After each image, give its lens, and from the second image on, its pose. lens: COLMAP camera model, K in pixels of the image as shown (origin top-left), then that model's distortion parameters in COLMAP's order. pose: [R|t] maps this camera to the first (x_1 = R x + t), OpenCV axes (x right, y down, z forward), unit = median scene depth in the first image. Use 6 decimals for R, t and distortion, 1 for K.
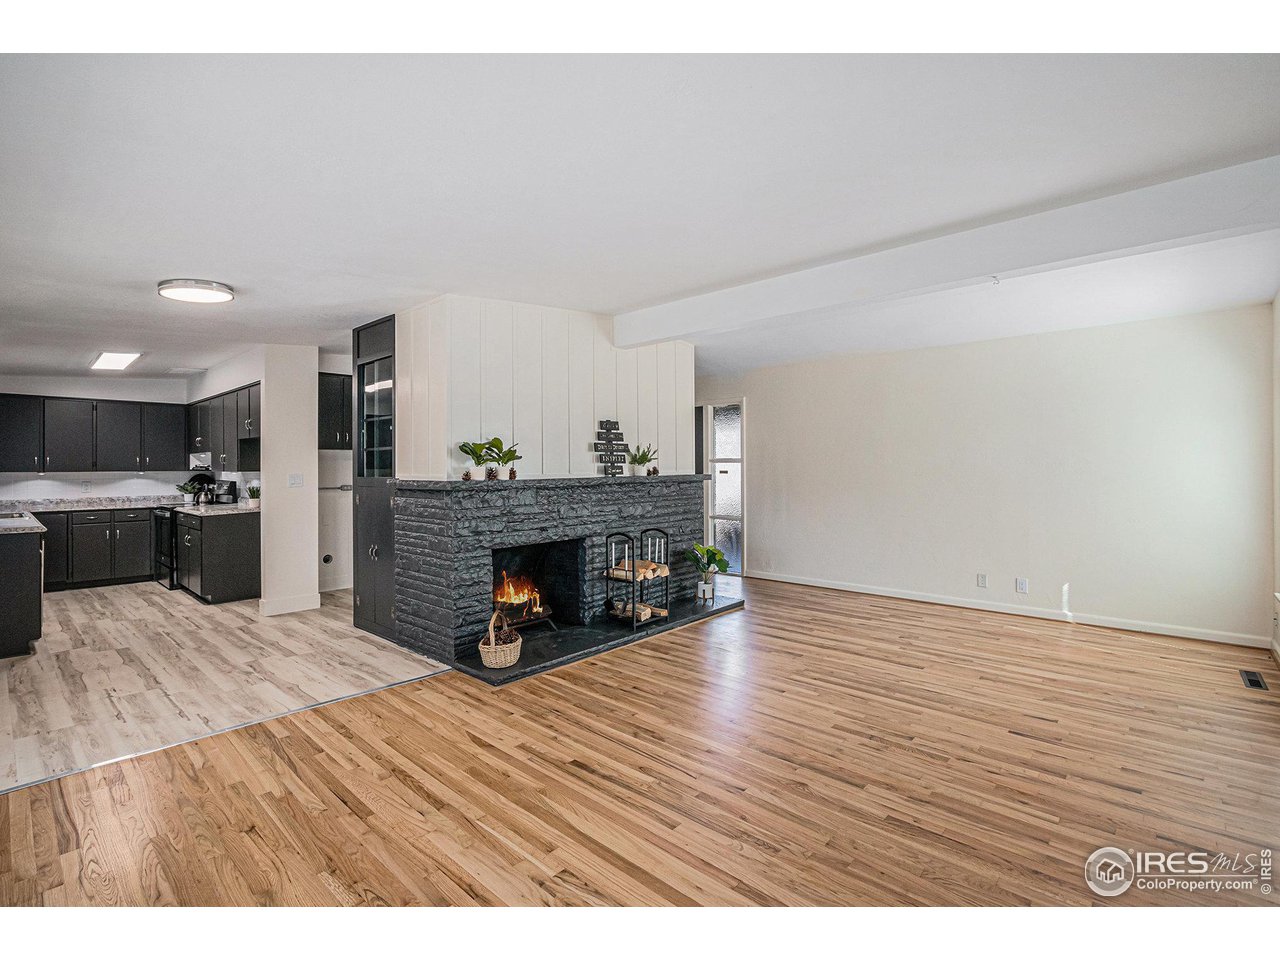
lens RADIAL K [[588.9, 0, 609.9], [0, 588.9, 463.7], [0, 0, 1]] dist [-0.003681, 0.000010]
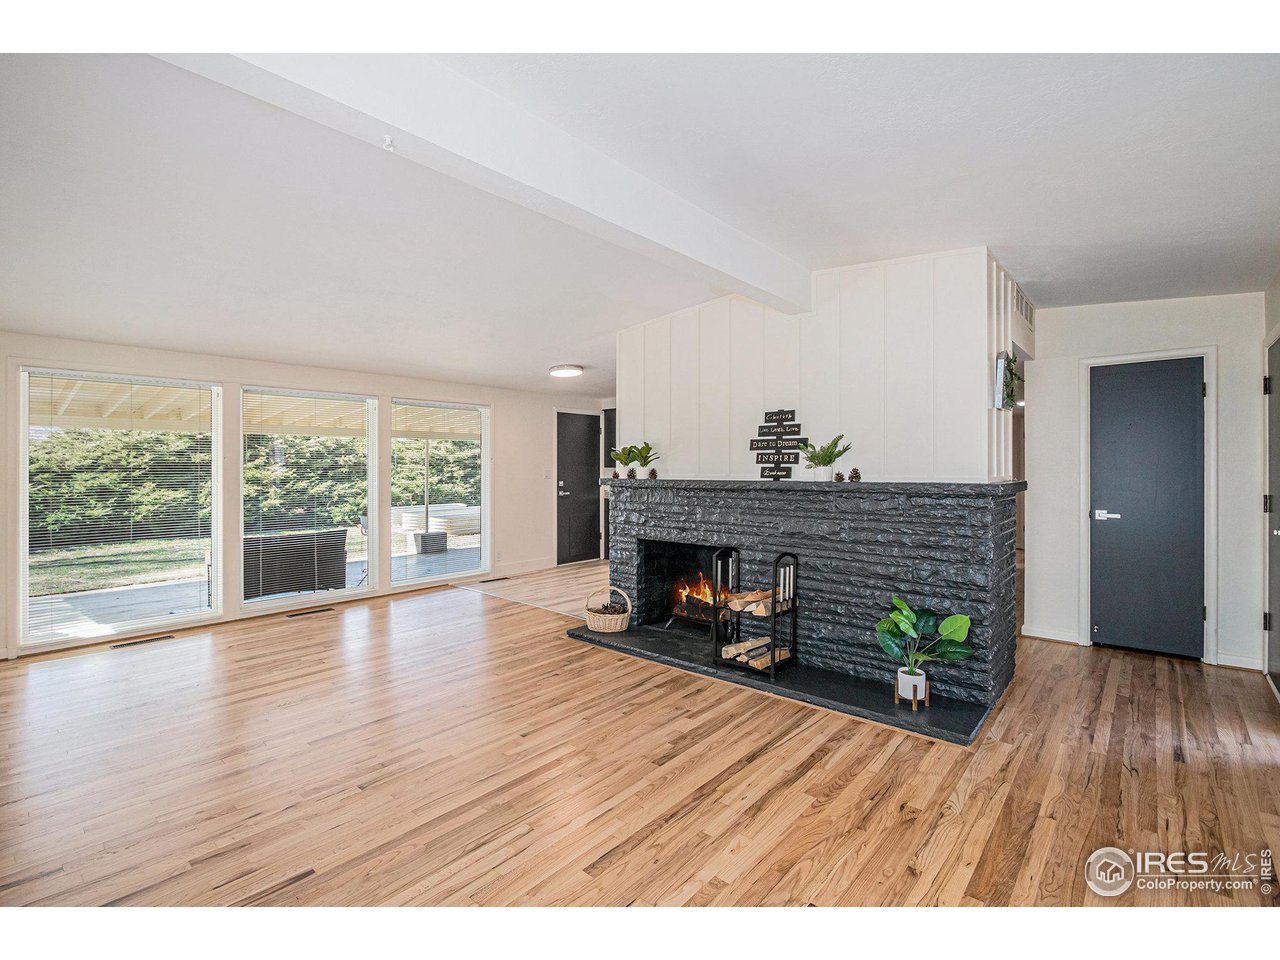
lens RADIAL K [[588.9, 0, 637.9], [0, 588.9, 467.9], [0, 0, 1]] dist [-0.003681, 0.000010]
pose [[0.046882, 0.007188, -0.998875, 0.904508], [0.006374, 0.999952, 0.007495, -0.002461], [0.998880, -0.006718, 0.046834, 0.891389]]
